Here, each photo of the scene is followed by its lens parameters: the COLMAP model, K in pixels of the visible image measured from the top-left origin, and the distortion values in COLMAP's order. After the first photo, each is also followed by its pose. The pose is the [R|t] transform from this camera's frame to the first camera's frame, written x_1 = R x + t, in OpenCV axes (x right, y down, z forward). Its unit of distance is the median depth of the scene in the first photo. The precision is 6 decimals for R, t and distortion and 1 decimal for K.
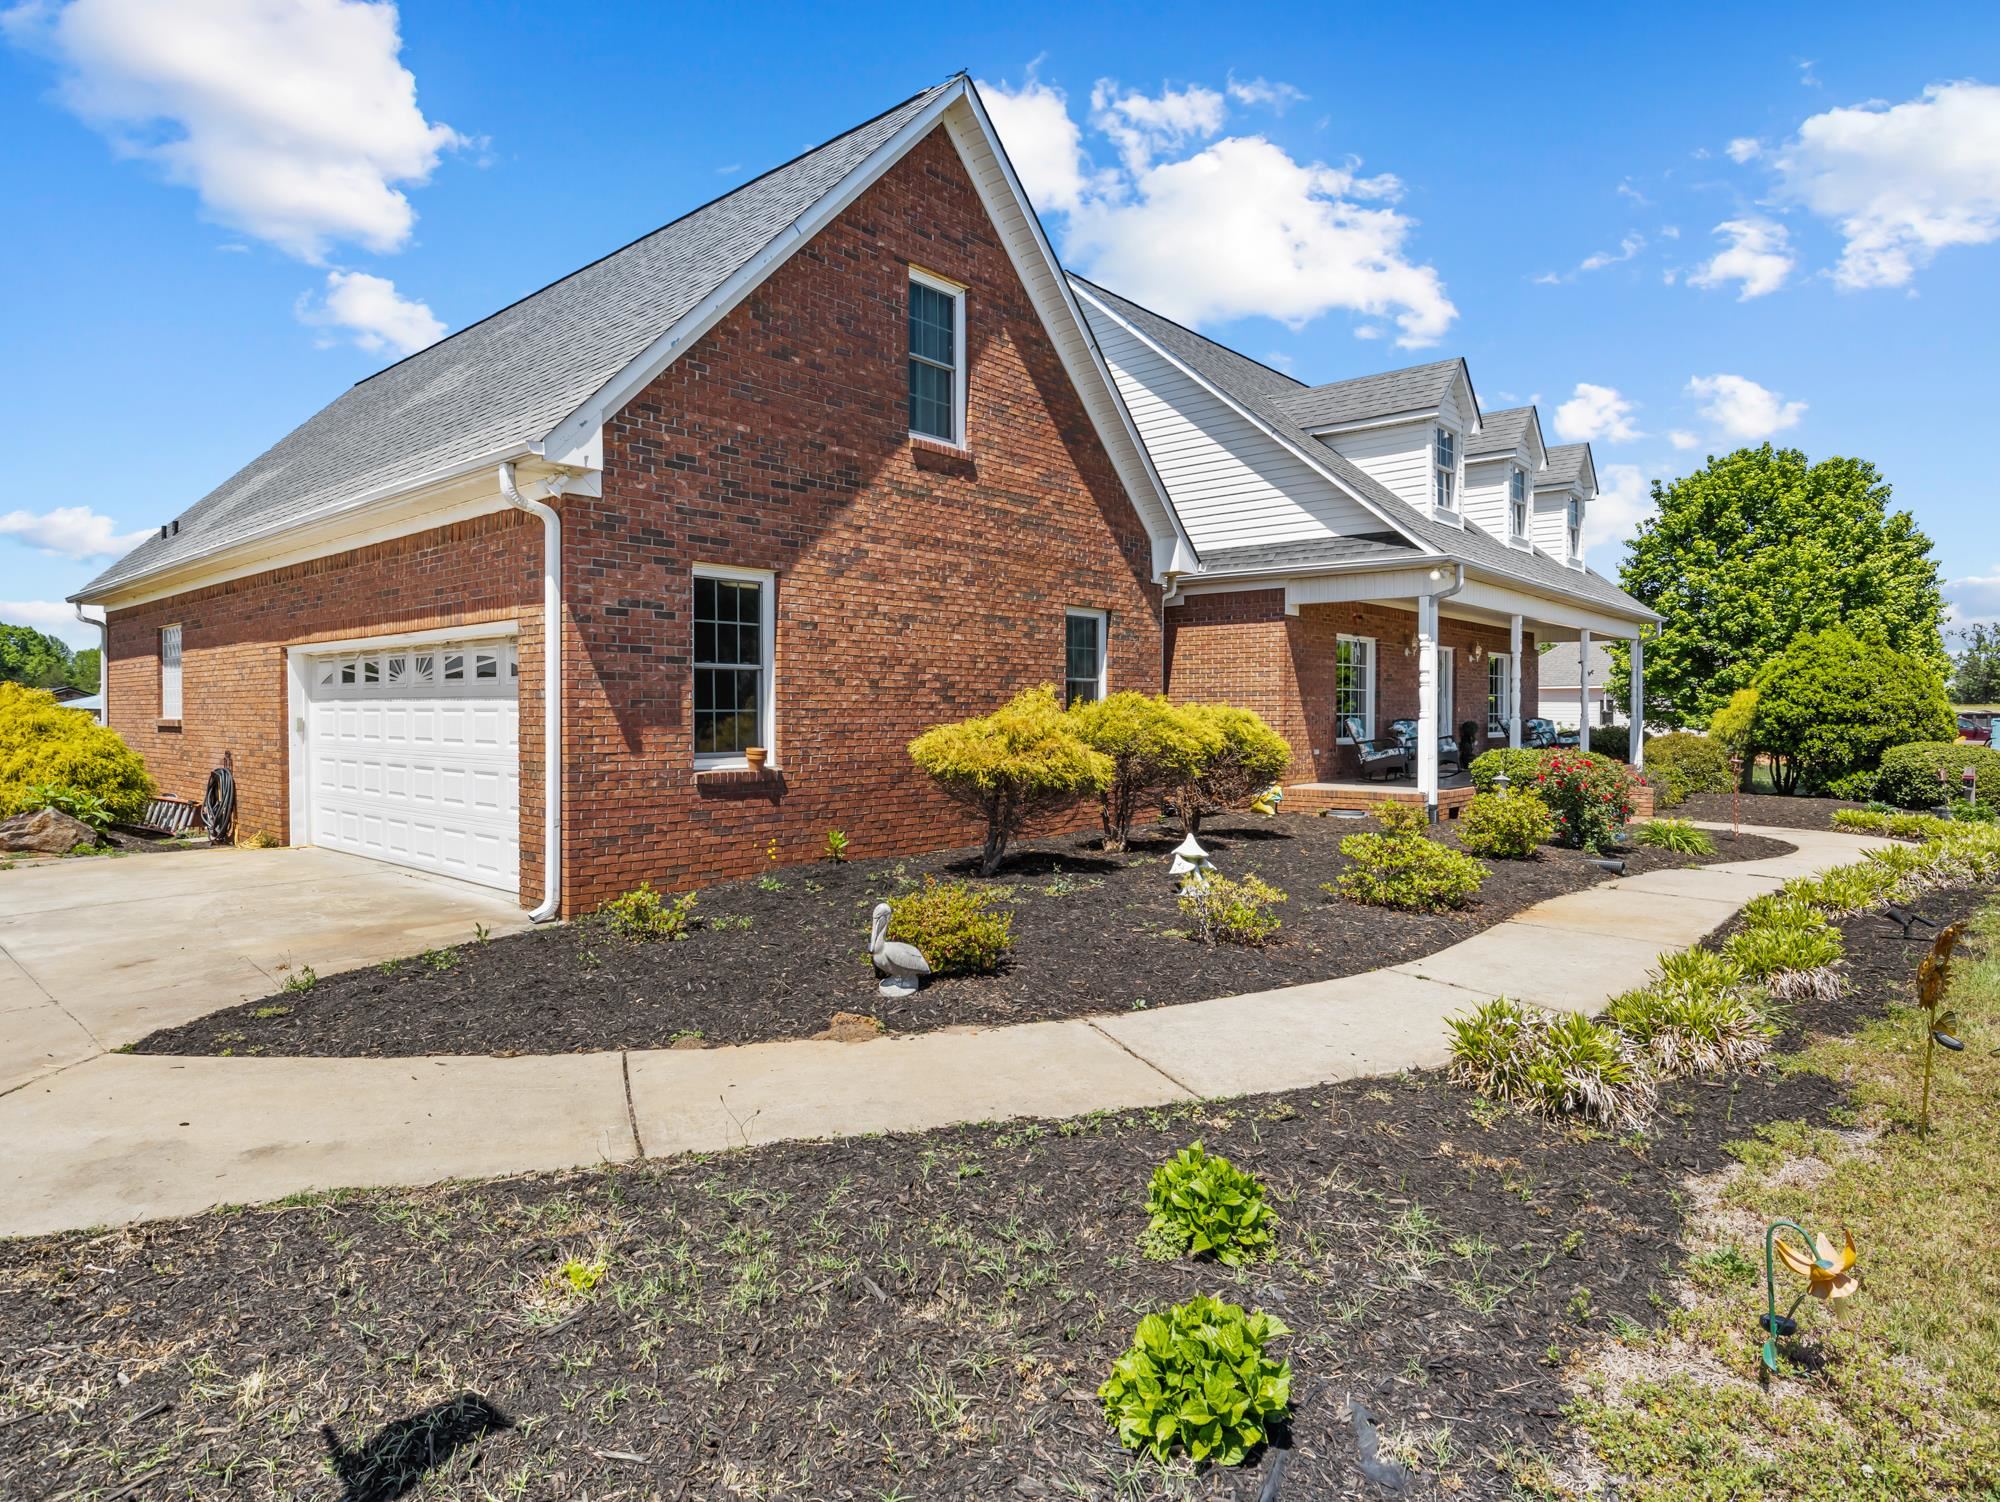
lens RADIAL K [[1129.6, 0, 997.9], [0, 1129.6, 730.9], [0, 0, 1]] dist [-0.008224, 0.000012]
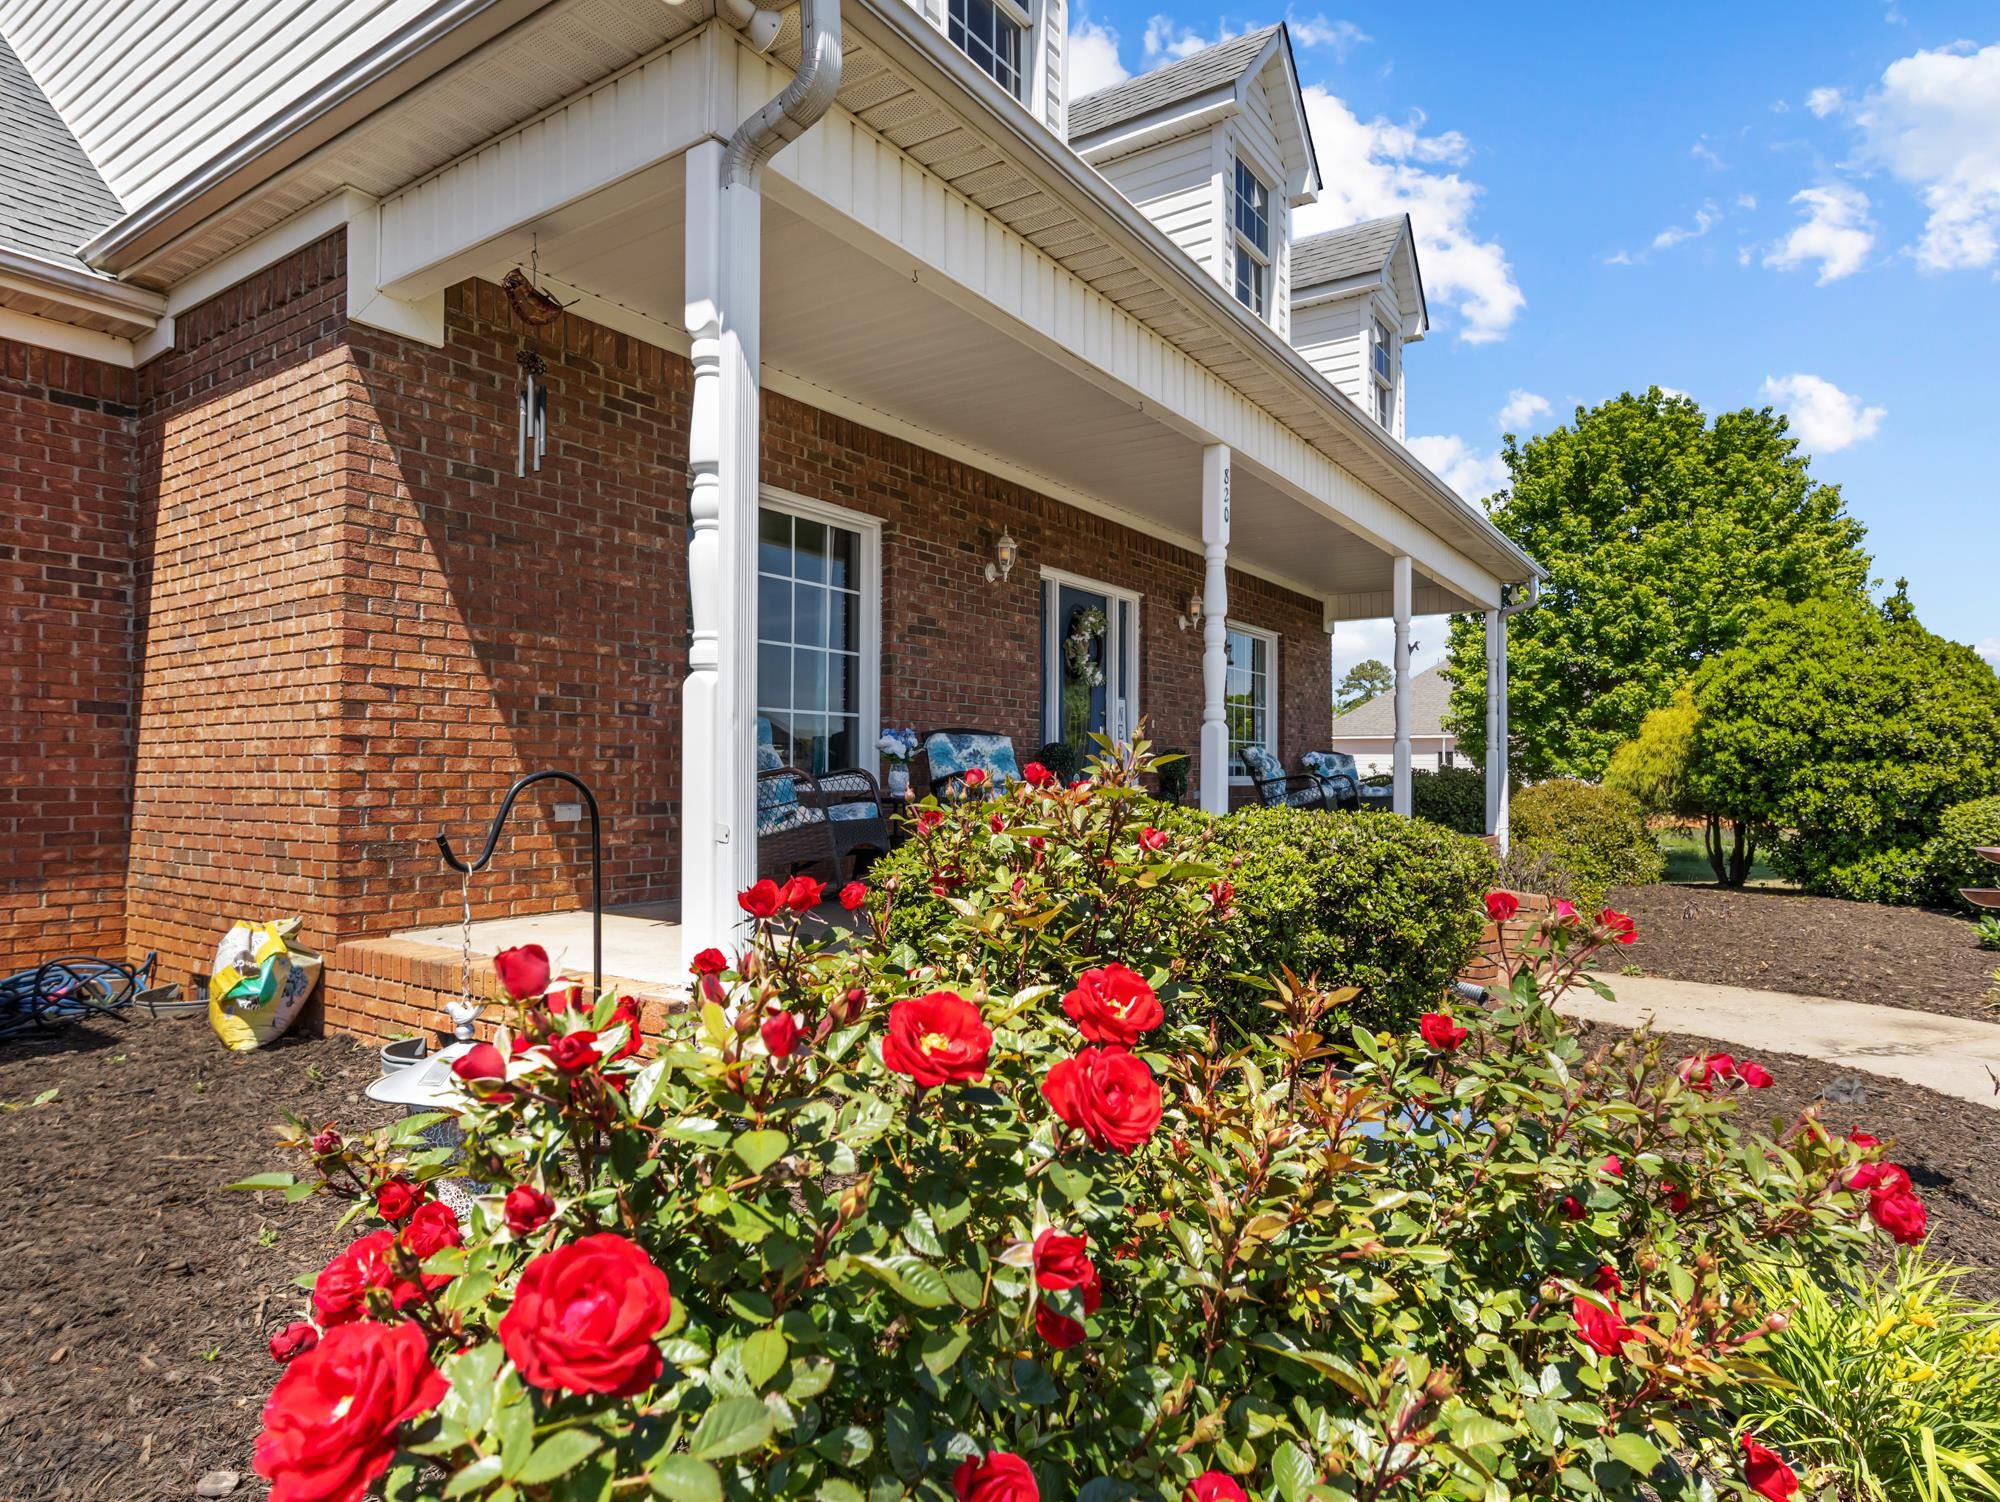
lens RADIAL K [[1132.6, 0, 1005.9], [0, 1132.6, 775.7], [0, 0, 1]] dist [-0.000729, 0.001497]
pose [[0.992254, 0.001720, 0.124210, 0.190826], [0.000146, 0.999887, -0.015016, 0.006232], [-0.124222, 0.014918, 0.992142, 0.352658]]
